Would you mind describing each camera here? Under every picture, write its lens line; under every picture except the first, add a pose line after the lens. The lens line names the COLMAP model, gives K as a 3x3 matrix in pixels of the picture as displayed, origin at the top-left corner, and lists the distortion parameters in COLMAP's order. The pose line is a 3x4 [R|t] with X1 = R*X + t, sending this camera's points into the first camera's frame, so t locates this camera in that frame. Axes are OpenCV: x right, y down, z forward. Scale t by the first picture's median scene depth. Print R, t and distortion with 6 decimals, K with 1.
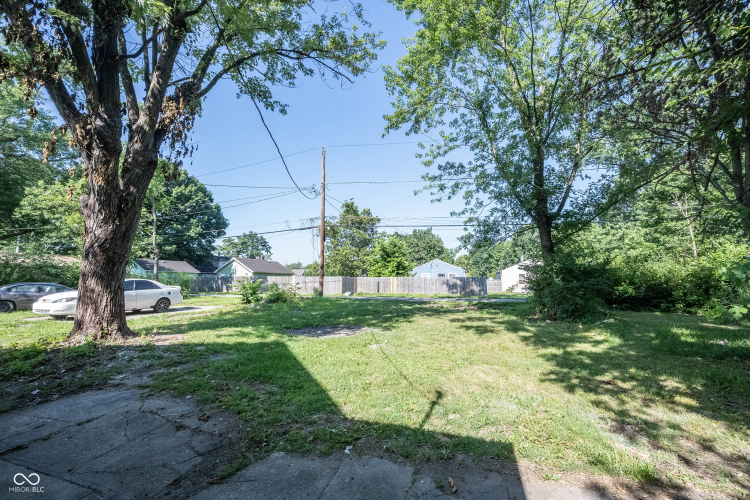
lens RADIAL K [[300.7, 0, 377.3], [0, 300.7, 249.8], [0, 0, 1]] dist [-0.000937, 0.000010]
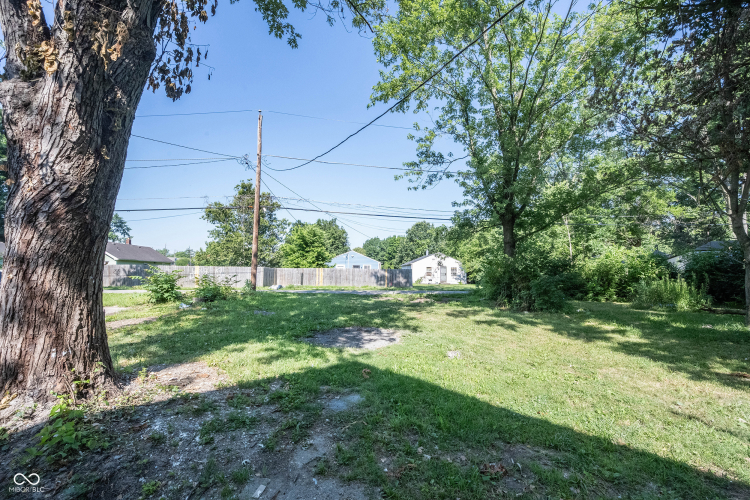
lens RADIAL K [[300.7, 0, 377.3], [0, 300.7, 249.8], [0, 0, 1]] dist [-0.000937, 0.000010]
pose [[0.933464, 0.034220, 0.357035, -0.240785], [-0.044767, 0.998770, 0.021317, 0.012612], [-0.355866, -0.035882, 0.933848, 0.148918]]
